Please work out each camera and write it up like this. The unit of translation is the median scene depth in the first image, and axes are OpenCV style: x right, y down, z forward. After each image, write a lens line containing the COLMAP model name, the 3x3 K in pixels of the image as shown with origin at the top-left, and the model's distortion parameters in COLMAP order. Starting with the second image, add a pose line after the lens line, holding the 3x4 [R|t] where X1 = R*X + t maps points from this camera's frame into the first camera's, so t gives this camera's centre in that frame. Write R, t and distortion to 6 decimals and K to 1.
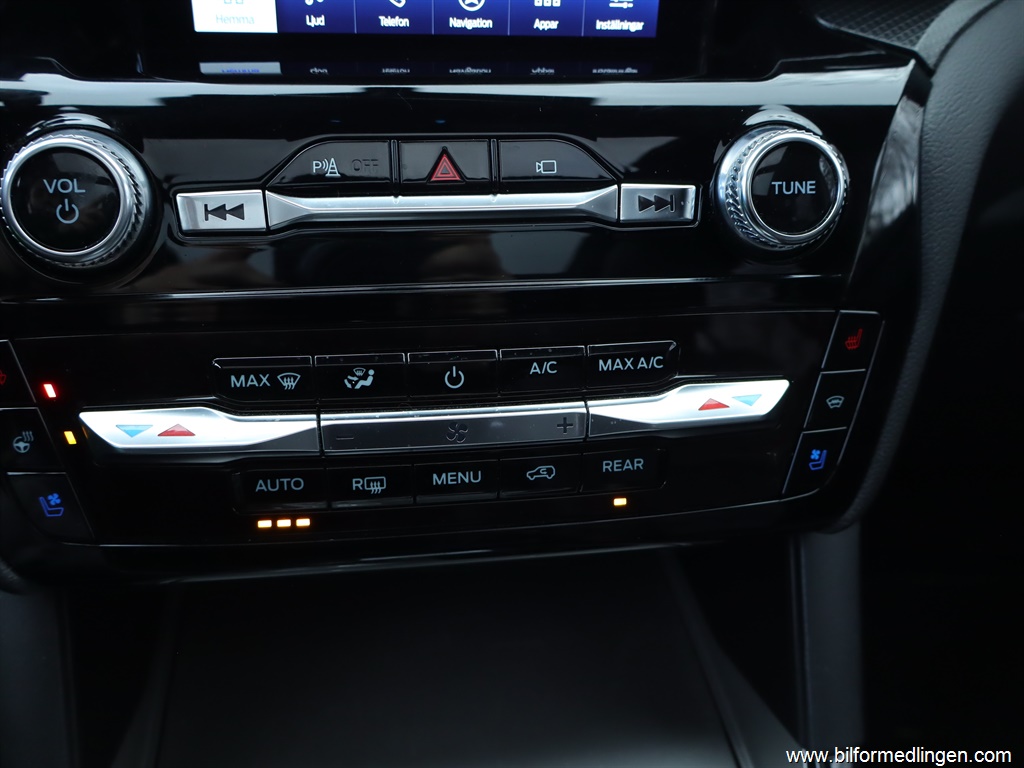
lens RADIAL K [[842.4, 0, 518.1], [0, 842.4, 383.7], [0, 0, 1]] dist [-0.001800, -0.001263]
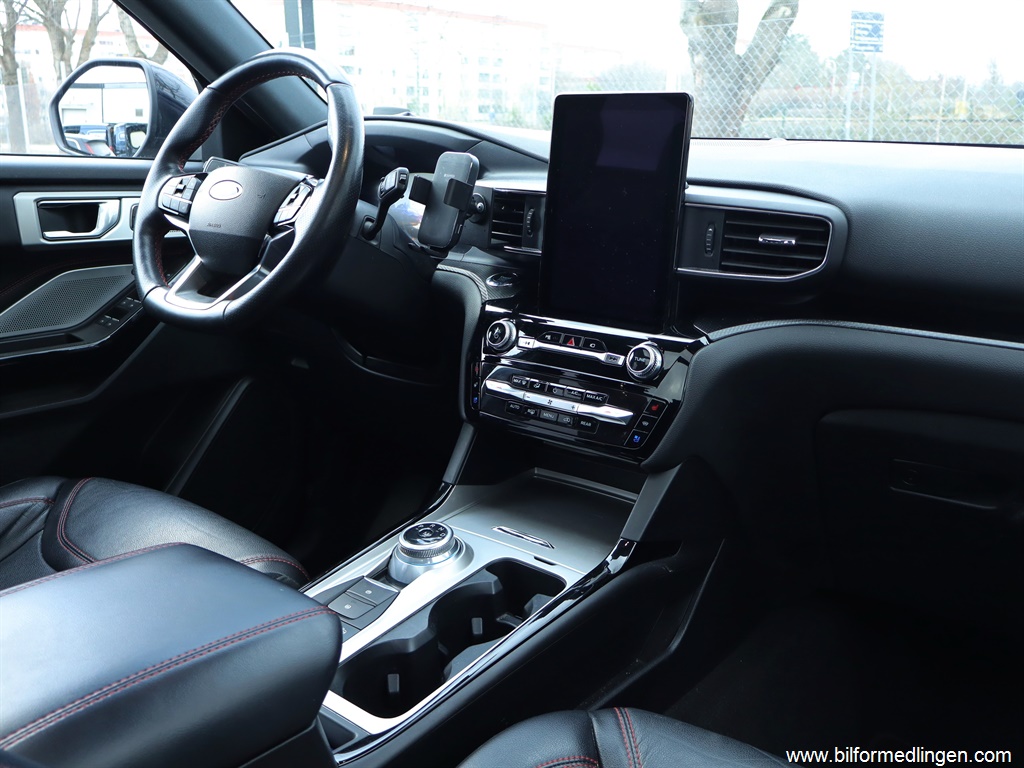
lens RADIAL K [[842.4, 0, 513.4], [0, 842.4, 384.4], [0, 0, 1]] dist [-0.001800, -0.001263]
pose [[0.703700, 0.176907, -0.688121, 2.500168], [-0.358153, 0.924776, -0.128514, 0.544058], [0.613623, 0.336888, 0.714124, -1.957782]]
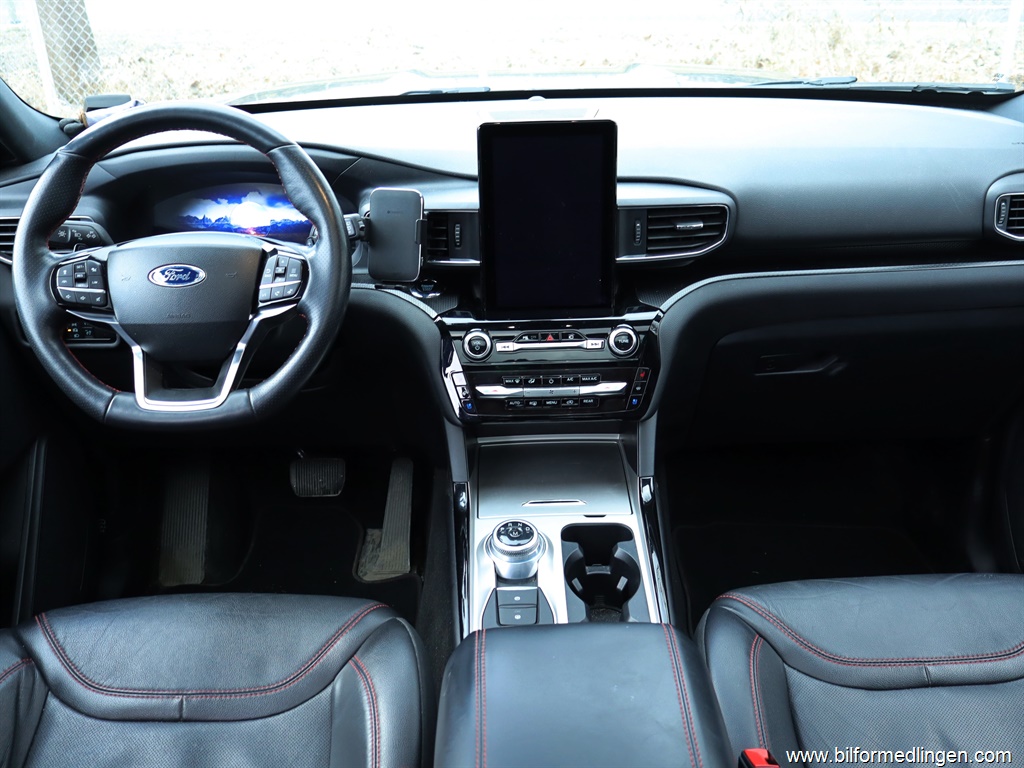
lens RADIAL K [[842.4, 0, 506.7], [0, 842.4, 384.2], [0, 0, 1]] dist [-0.001800, -0.001263]
pose [[0.979816, 0.007992, -0.199741, 0.624460], [-0.023962, 0.996691, -0.077665, 0.383633], [0.198460, 0.080884, 0.976766, -3.671259]]
